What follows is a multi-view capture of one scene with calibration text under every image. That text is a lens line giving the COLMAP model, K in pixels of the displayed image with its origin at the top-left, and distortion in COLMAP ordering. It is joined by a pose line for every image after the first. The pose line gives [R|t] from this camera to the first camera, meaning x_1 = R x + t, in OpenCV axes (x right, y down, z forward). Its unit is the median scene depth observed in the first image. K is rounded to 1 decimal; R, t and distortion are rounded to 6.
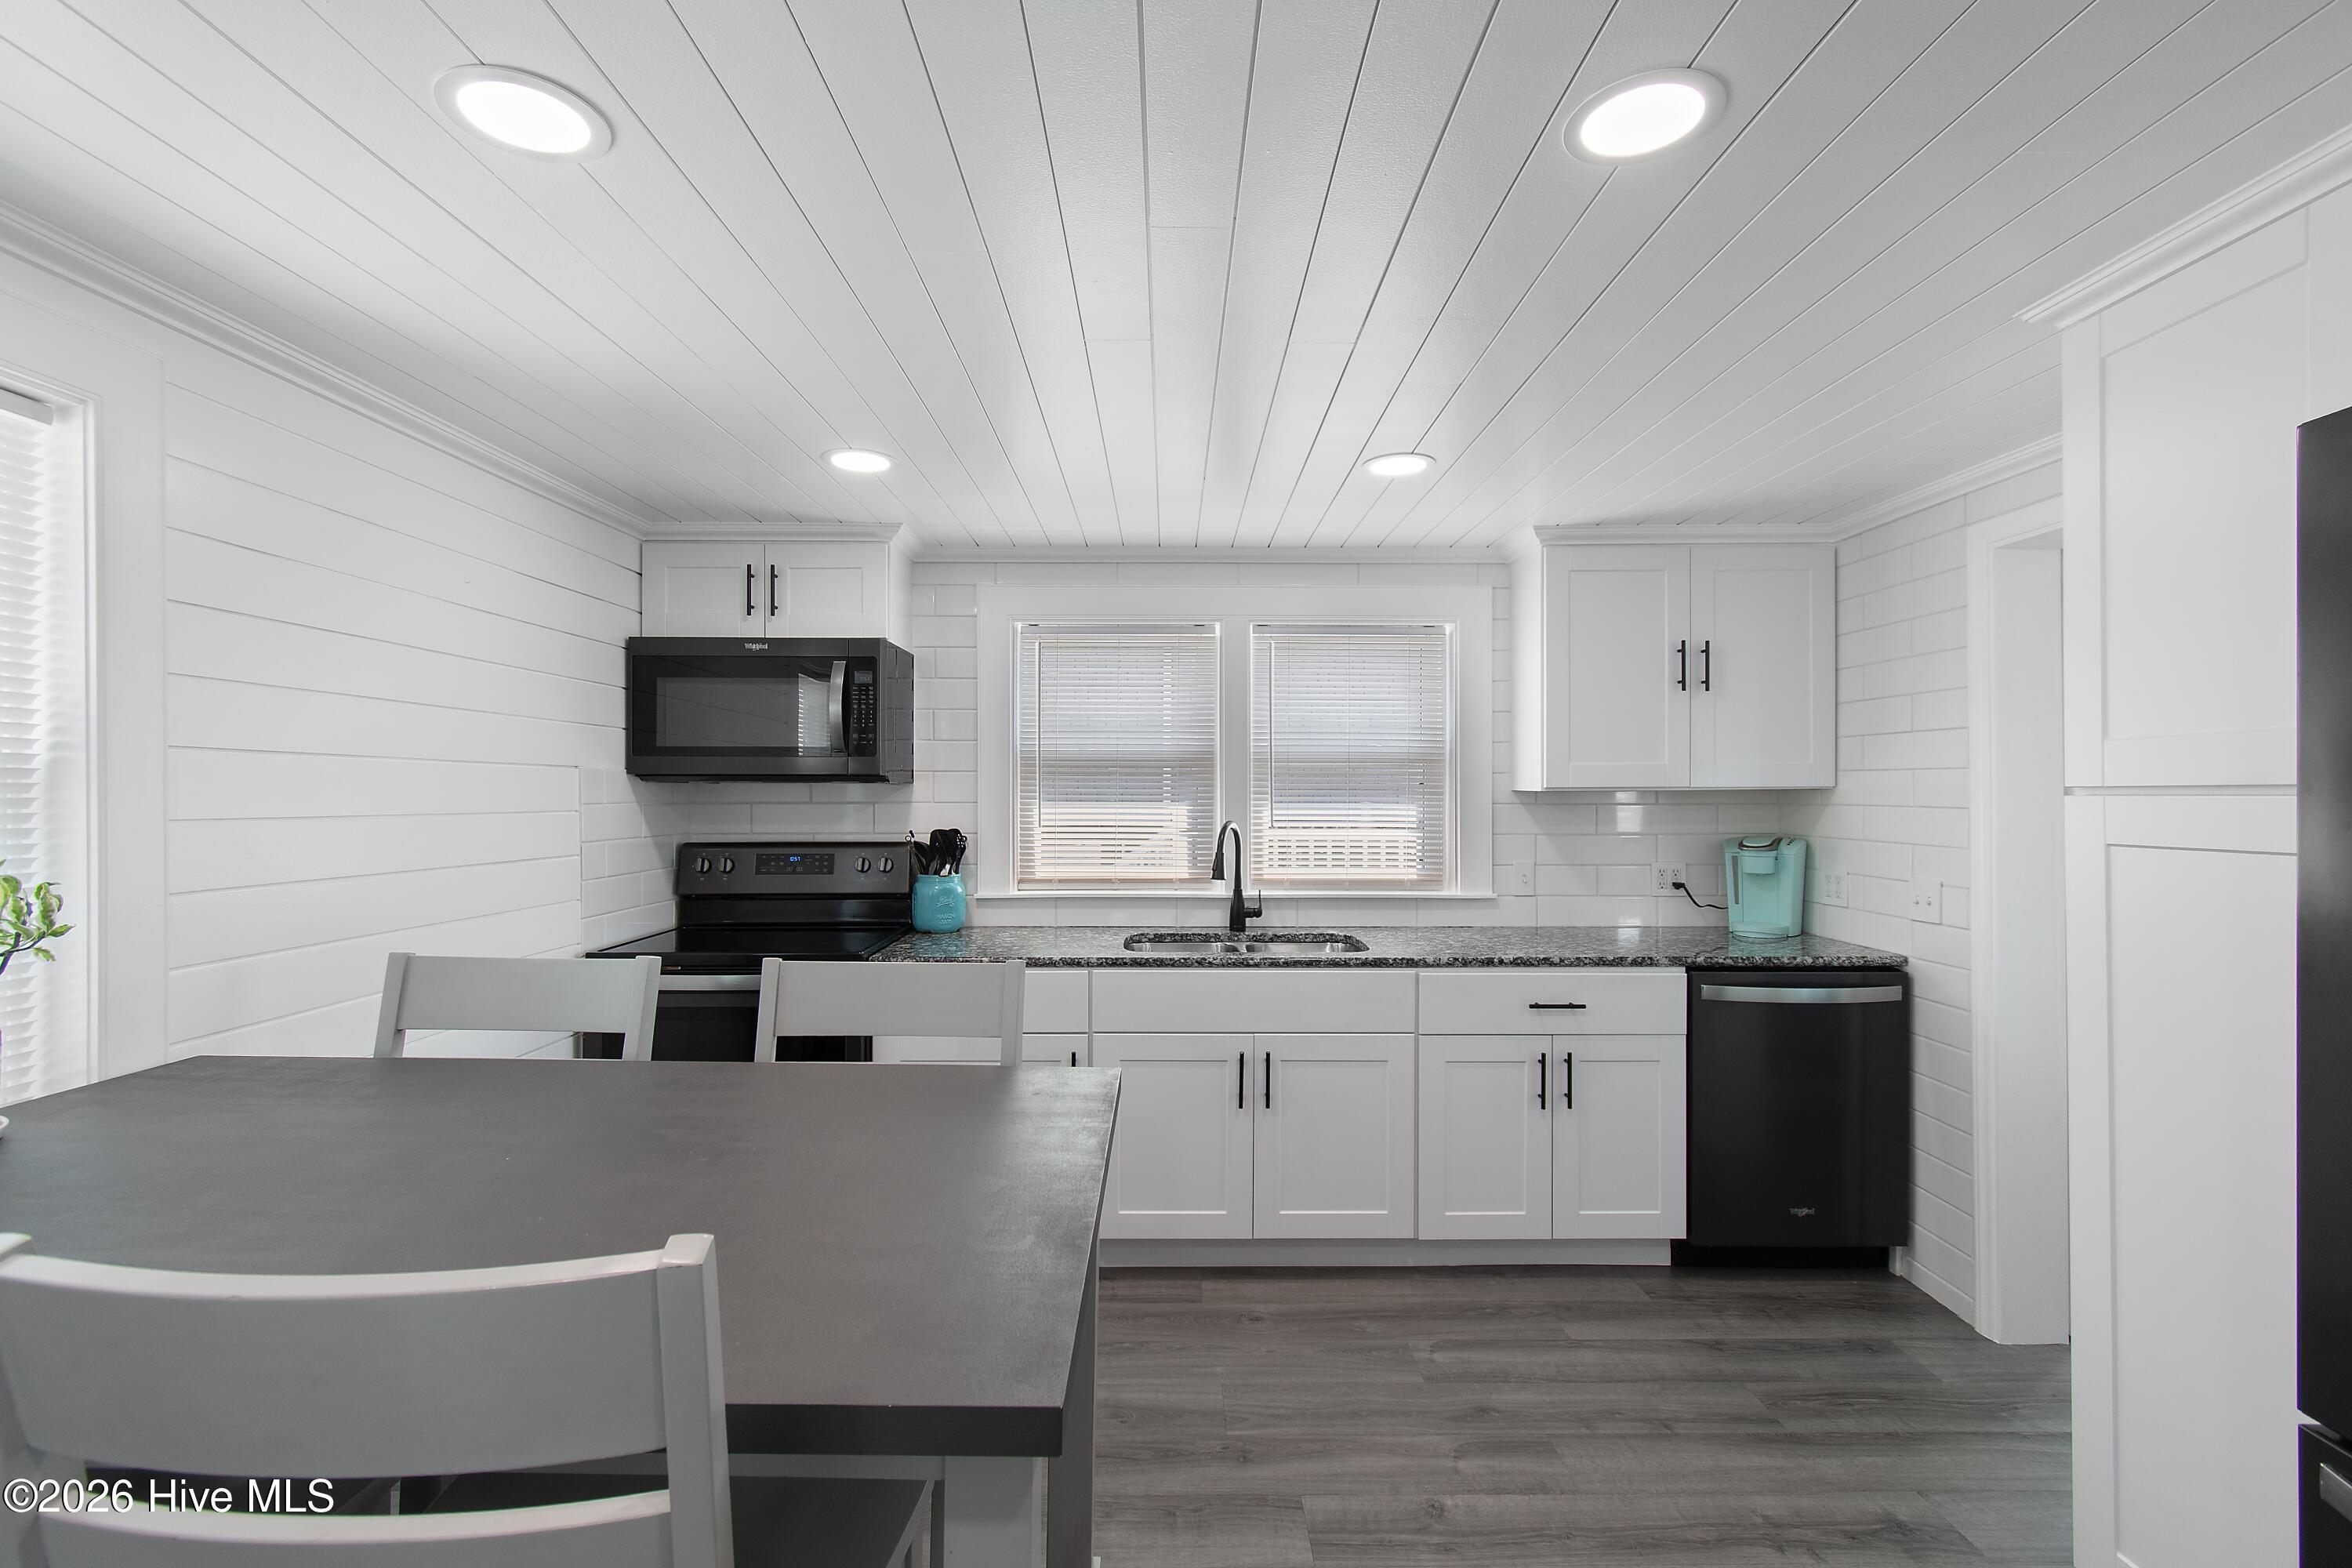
lens RADIAL K [[1032.3, 0, 1167.8], [0, 1032.3, 789.5], [0, 0, 1]] dist [0.003759, -0.000483]
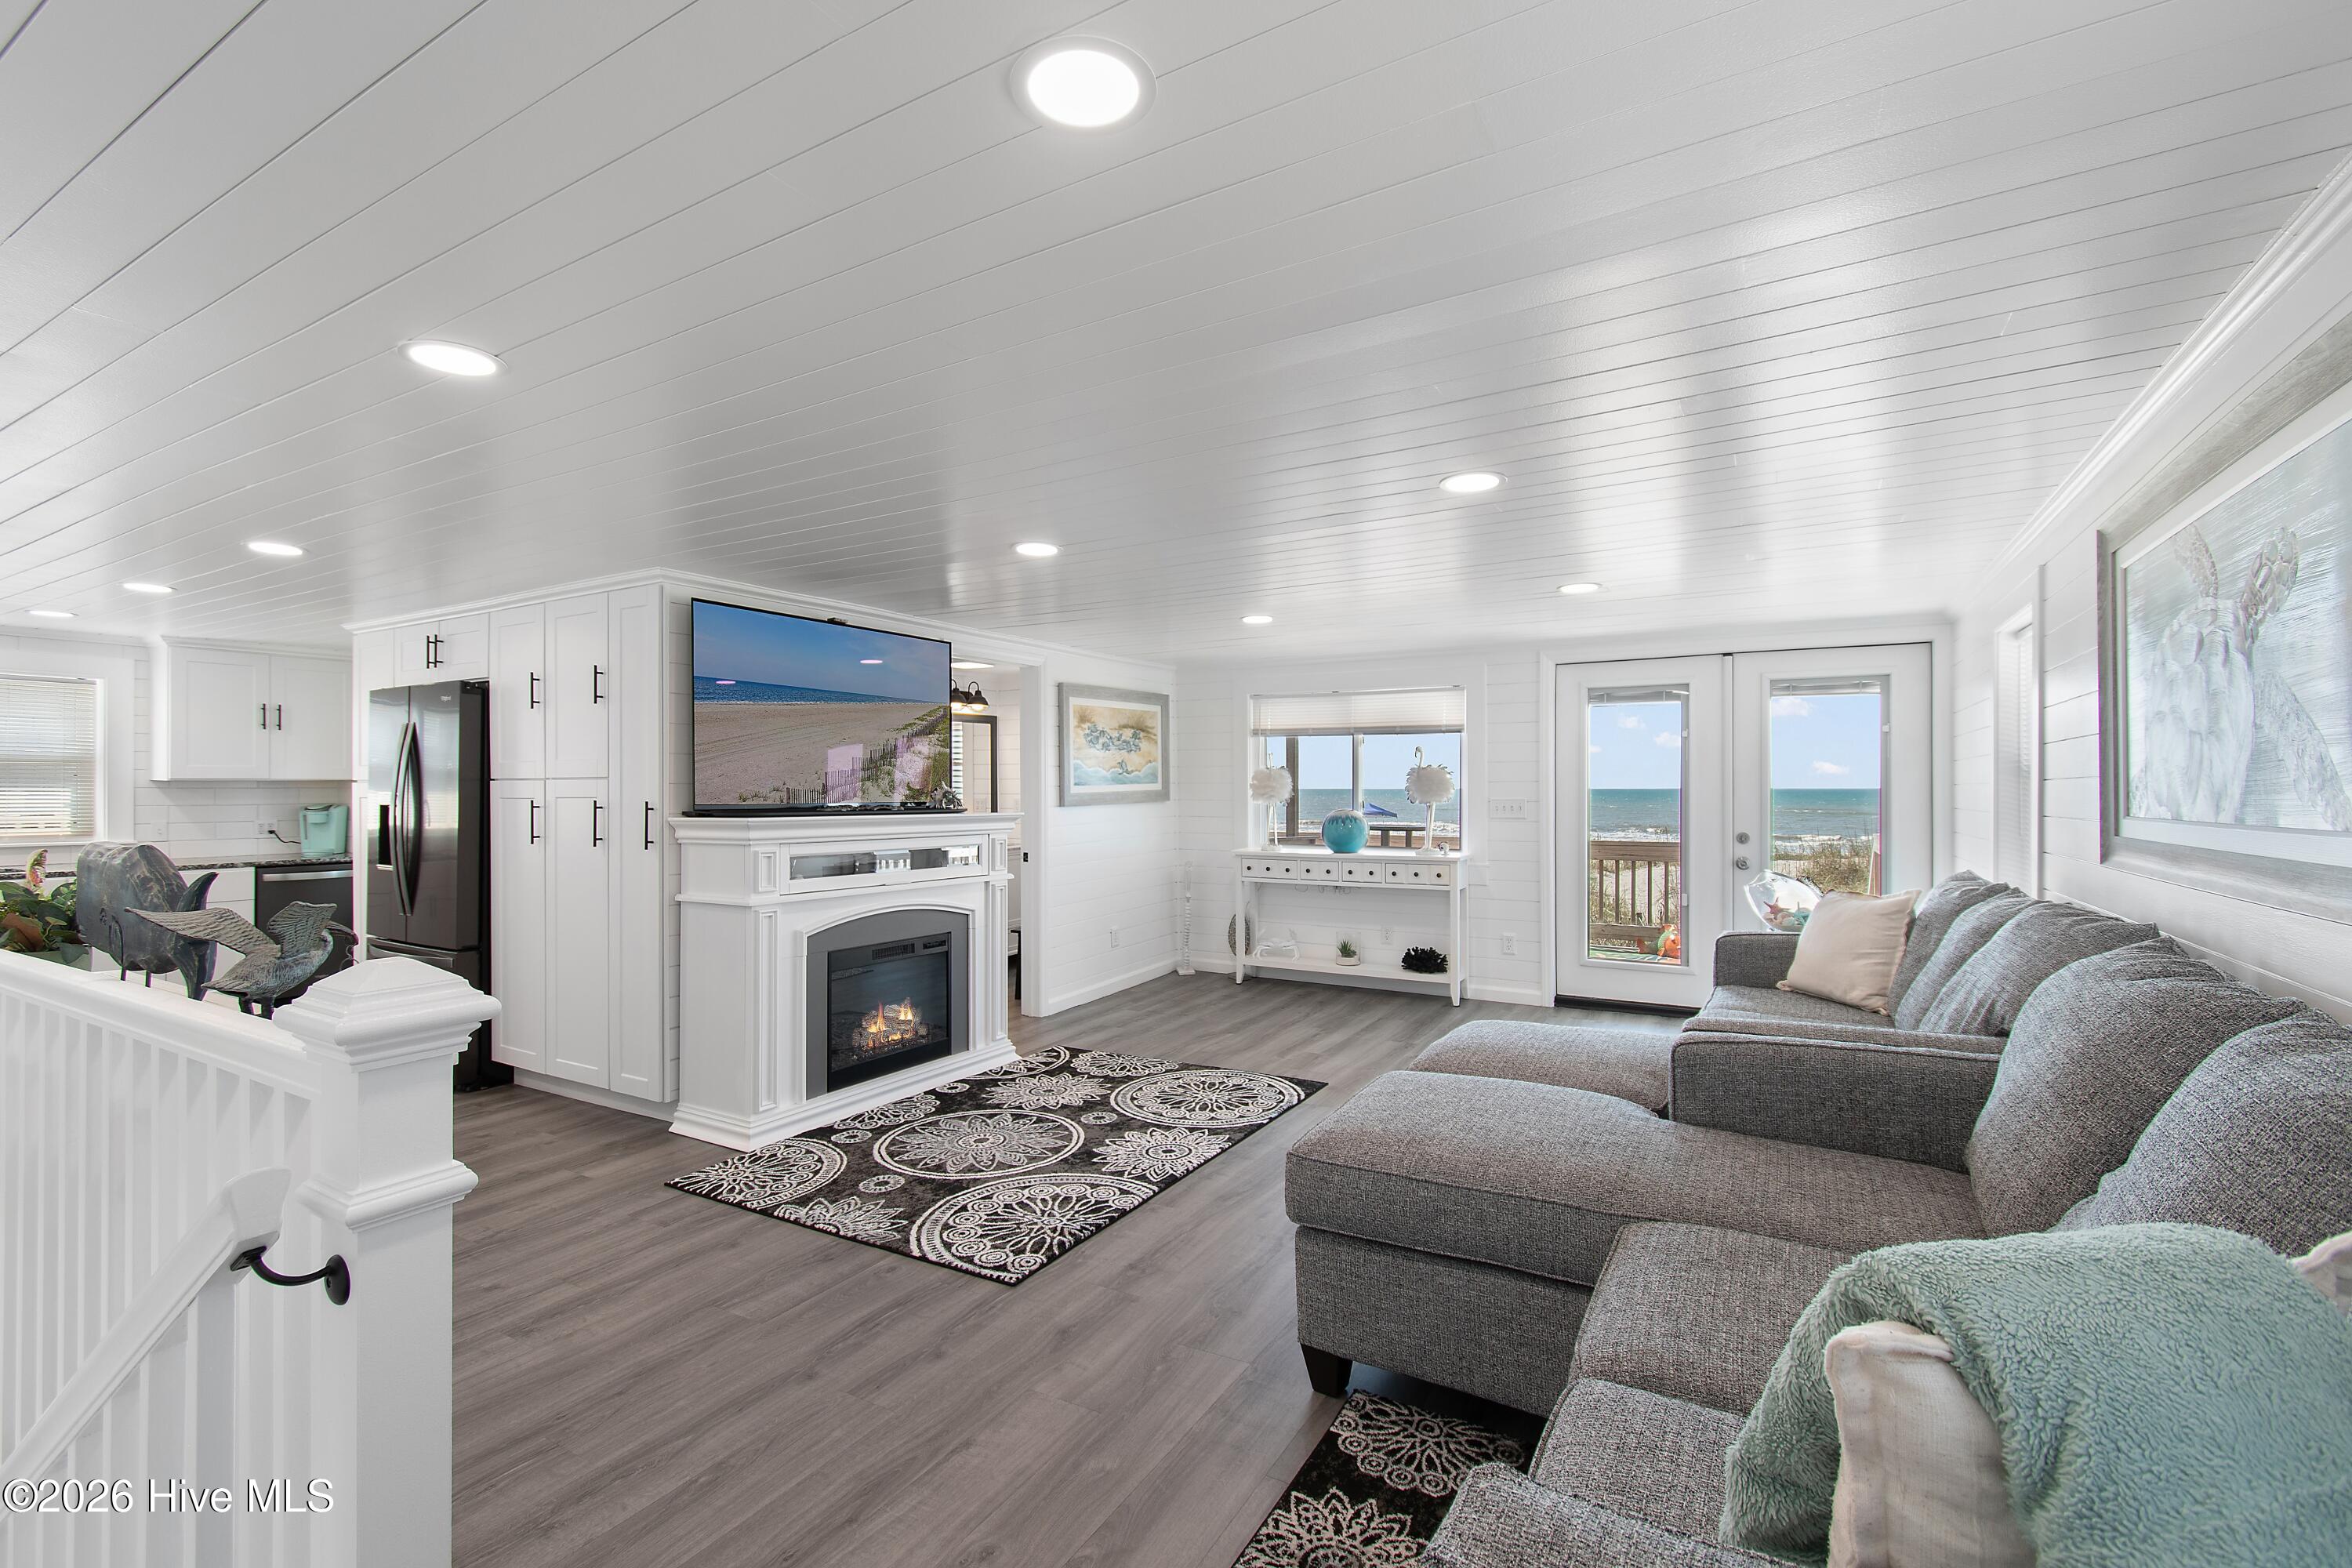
lens RADIAL K [[1032.3, 0, 1167.8], [0, 1032.3, 789.5], [0, 0, 1]] dist [0.003759, -0.000483]
pose [[0.514674, -0.000714, 0.857386, -0.301297], [-0.006001, 0.999972, 0.004435, -0.001539], [-0.857365, -0.007428, 0.514655, -1.483863]]
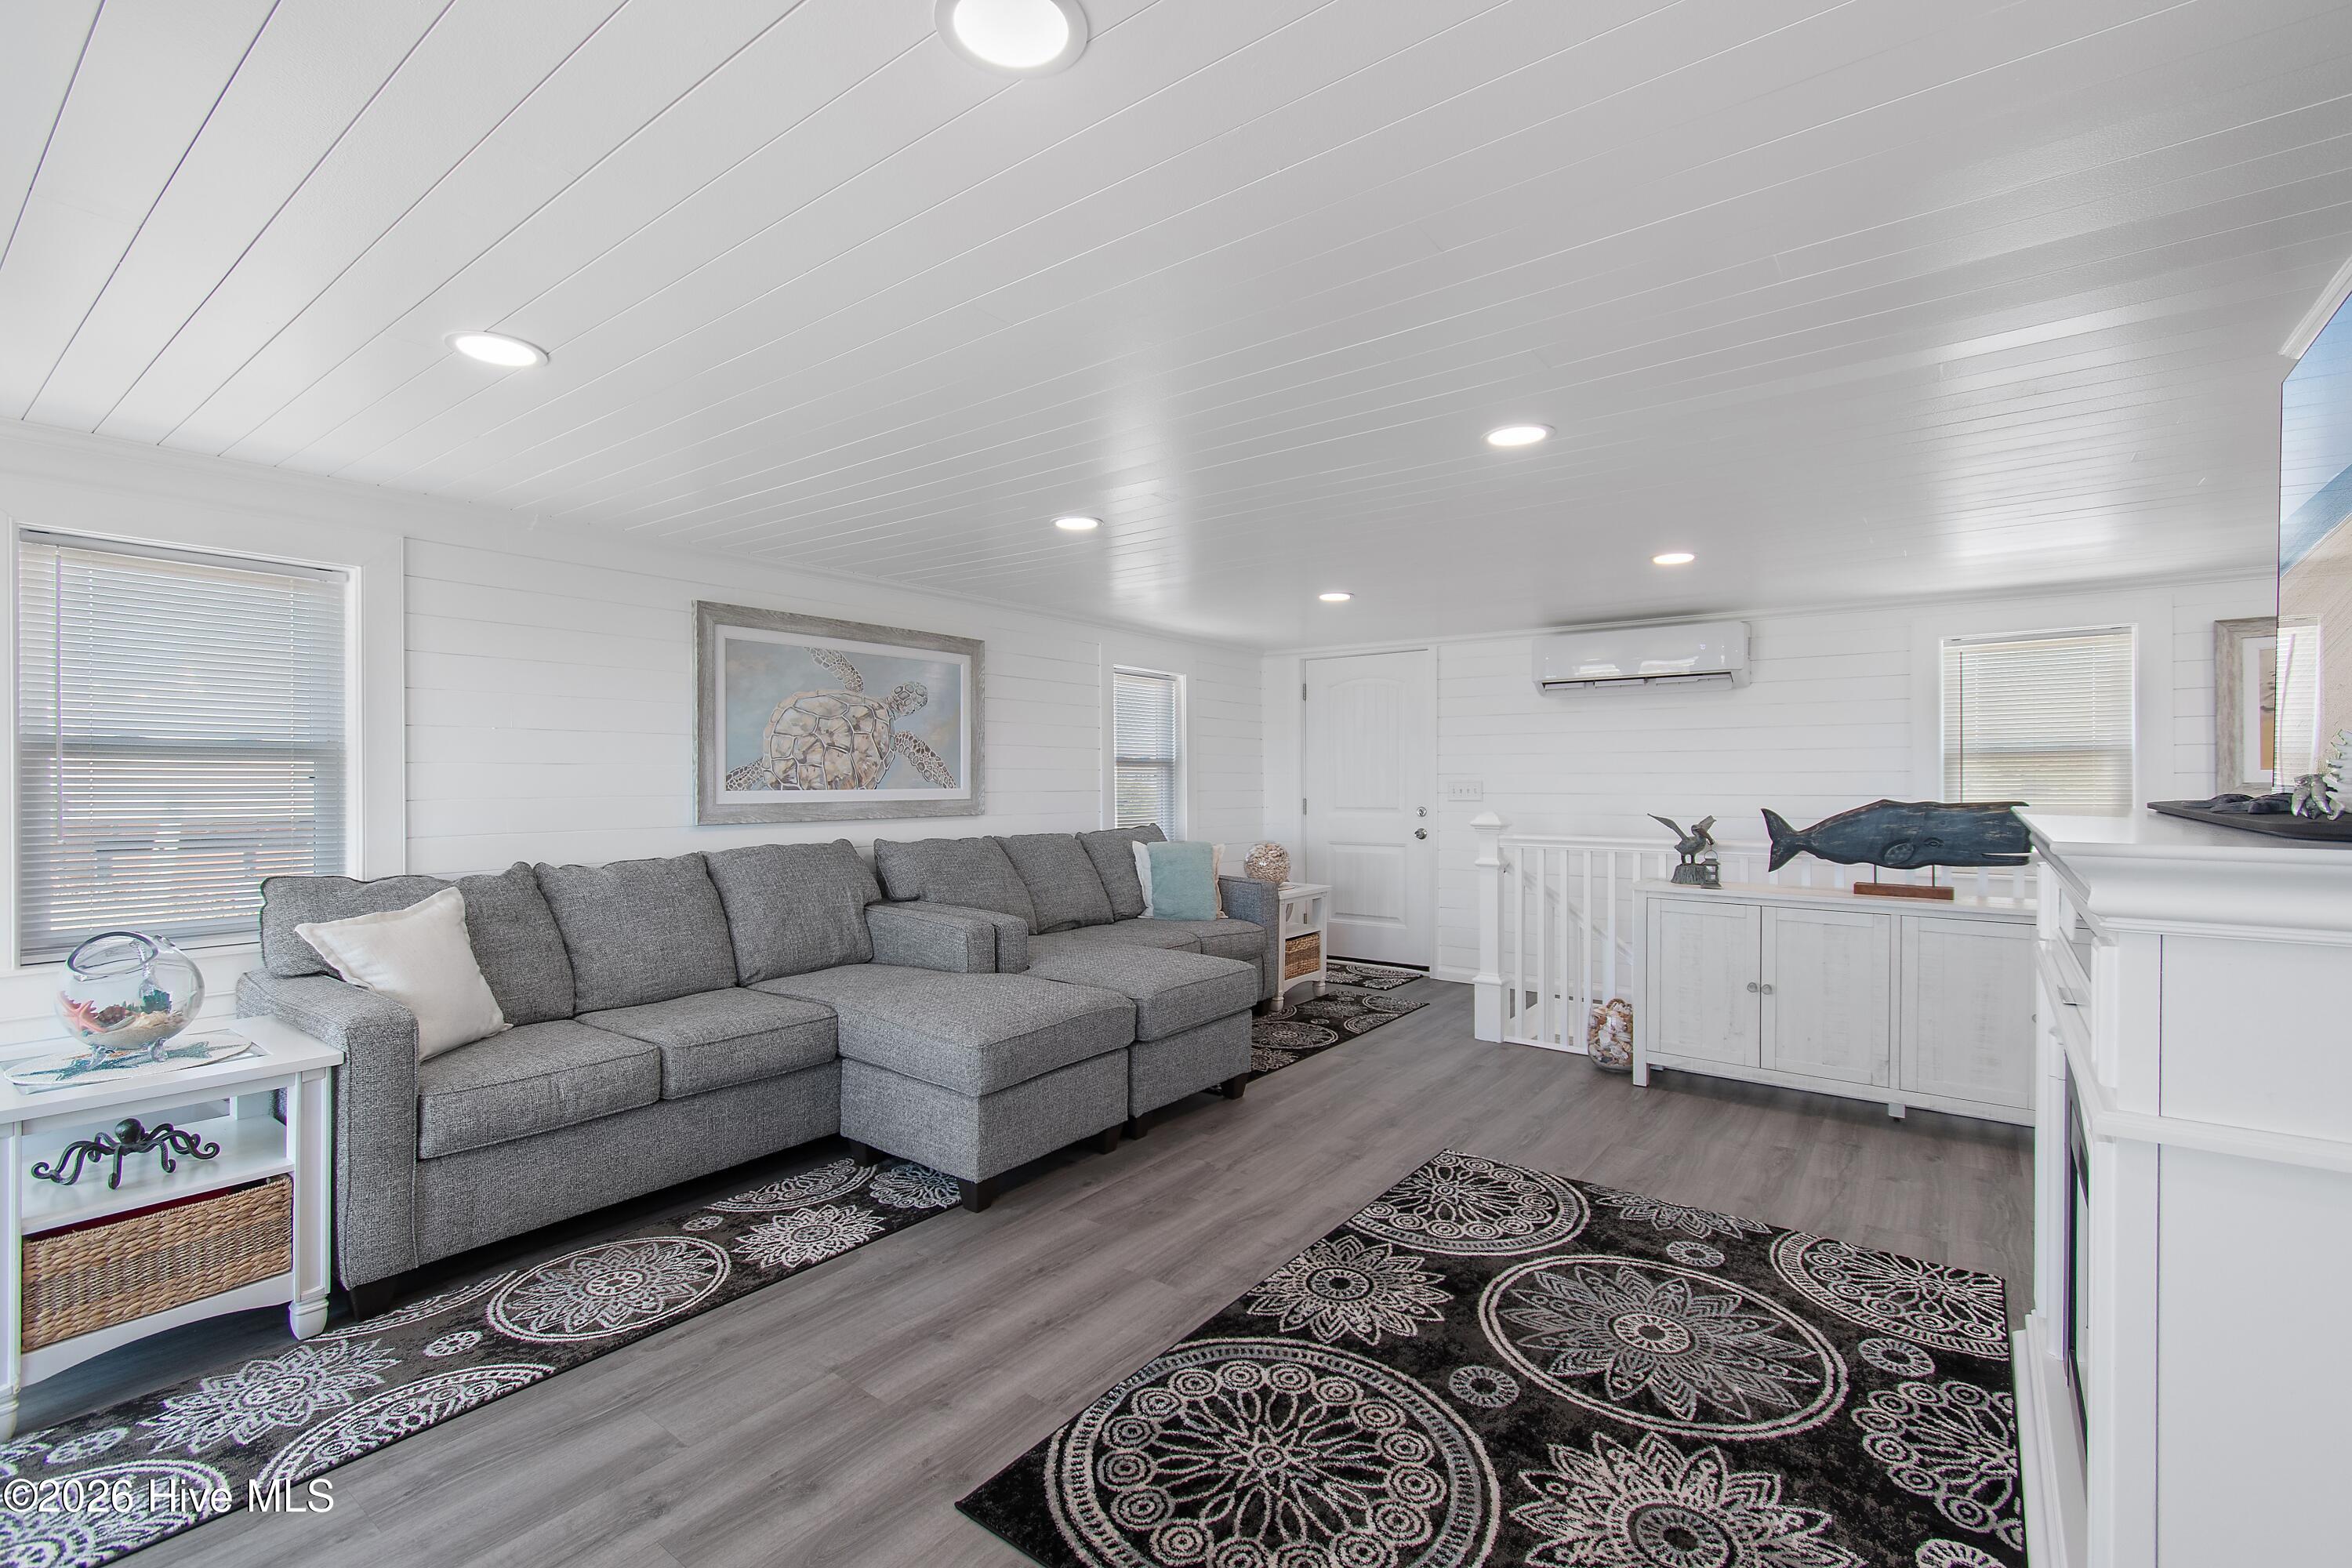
lens RADIAL K [[1032.3, 0, 1167.8], [0, 1032.3, 789.5], [0, 0, 1]] dist [0.003759, -0.000483]
pose [[-0.610865, 0.004874, -0.791720, 1.440536], [0.010540, 0.999942, -0.001976, 0.022957], [0.791664, -0.009552, -0.610882, -0.484630]]
